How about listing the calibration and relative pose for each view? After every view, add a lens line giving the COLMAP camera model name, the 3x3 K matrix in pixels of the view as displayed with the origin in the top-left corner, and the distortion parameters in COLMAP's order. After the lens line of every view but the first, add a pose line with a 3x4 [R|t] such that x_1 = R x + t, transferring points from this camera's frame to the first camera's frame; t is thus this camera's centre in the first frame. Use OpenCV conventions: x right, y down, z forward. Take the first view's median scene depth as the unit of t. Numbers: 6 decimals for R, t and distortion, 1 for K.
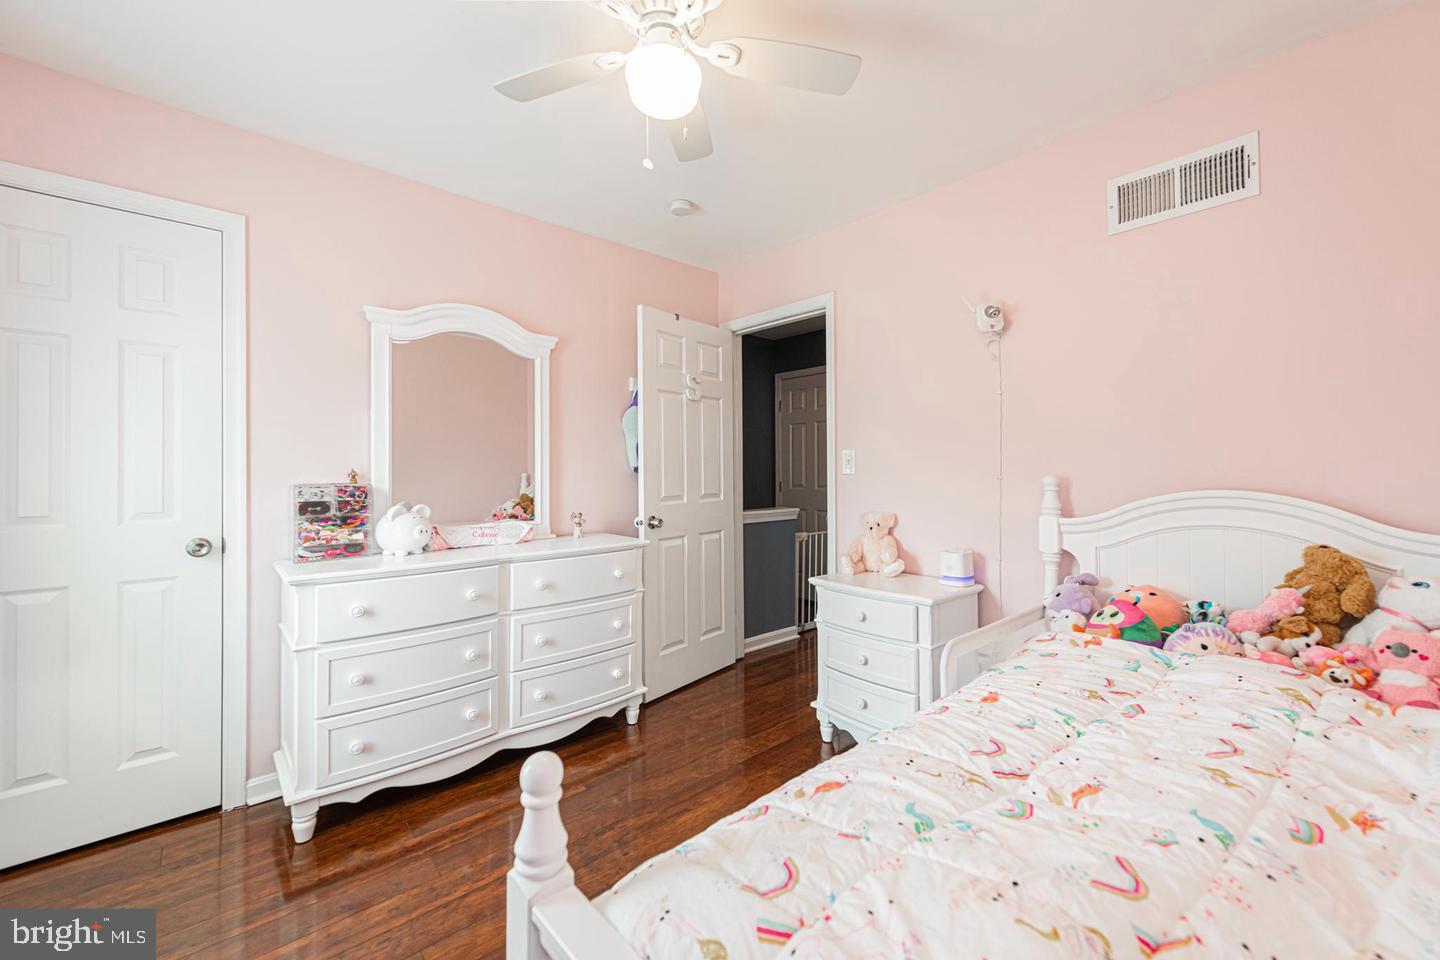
lens RADIAL K [[574.2, 0, 721.8], [0, 574.2, 474.1], [0, 0, 1]] dist [0.002102, -0.000048]
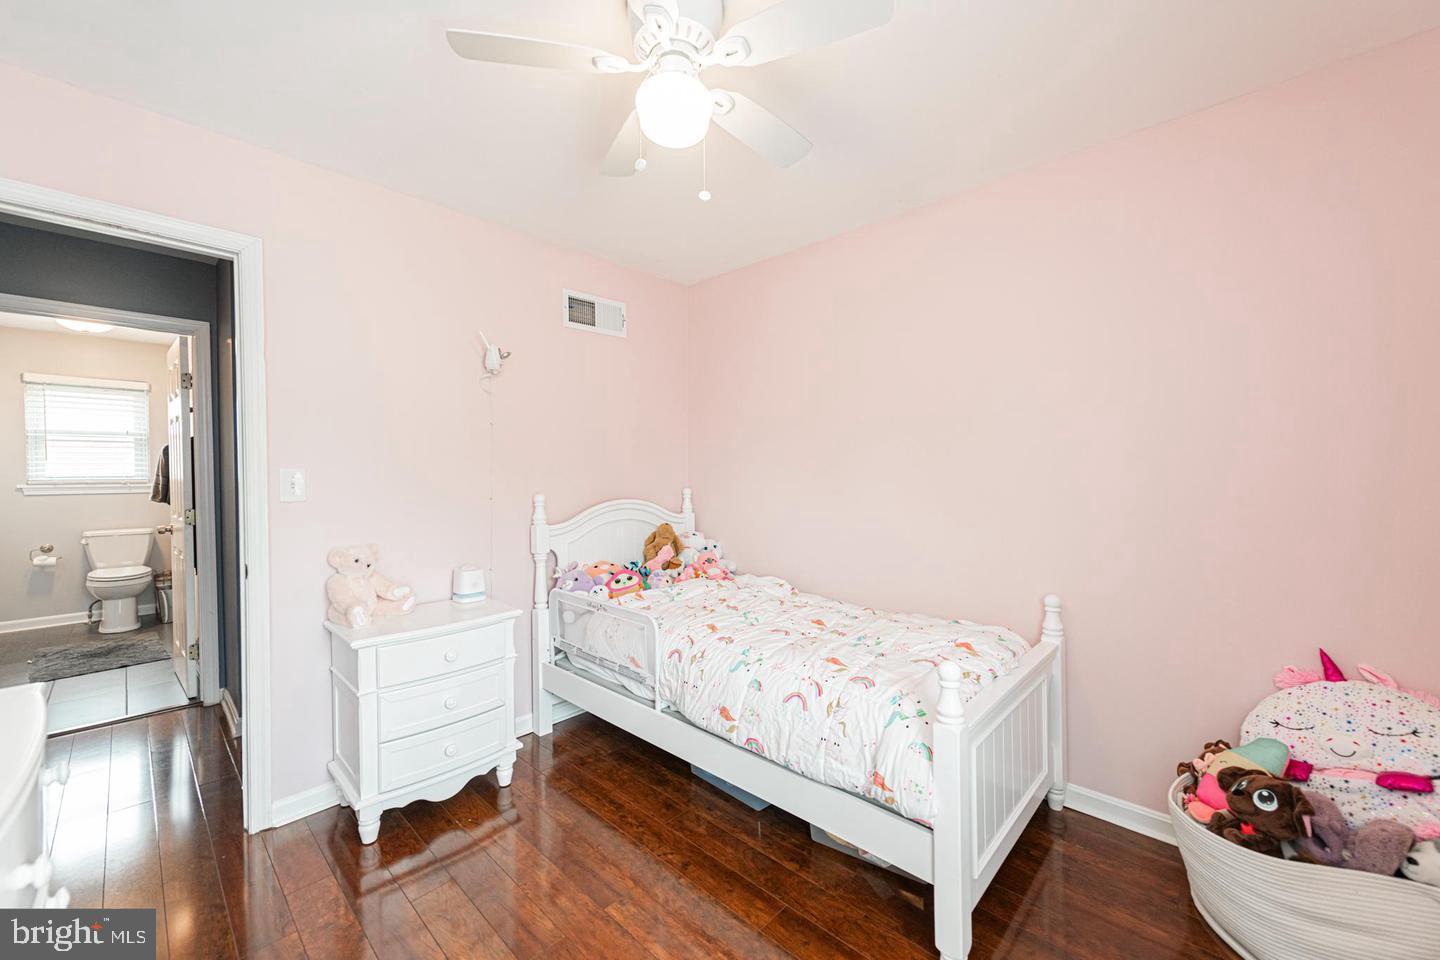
lens RADIAL K [[574.2, 0, 721.8], [0, 574.2, 474.1], [0, 0, 1]] dist [0.002102, -0.000048]
pose [[-0.083068, -0.004231, 0.996535, -1.361945], [0.011465, 0.999921, 0.005202, -0.081315], [-0.996478, 0.011858, -0.083013, 1.222015]]
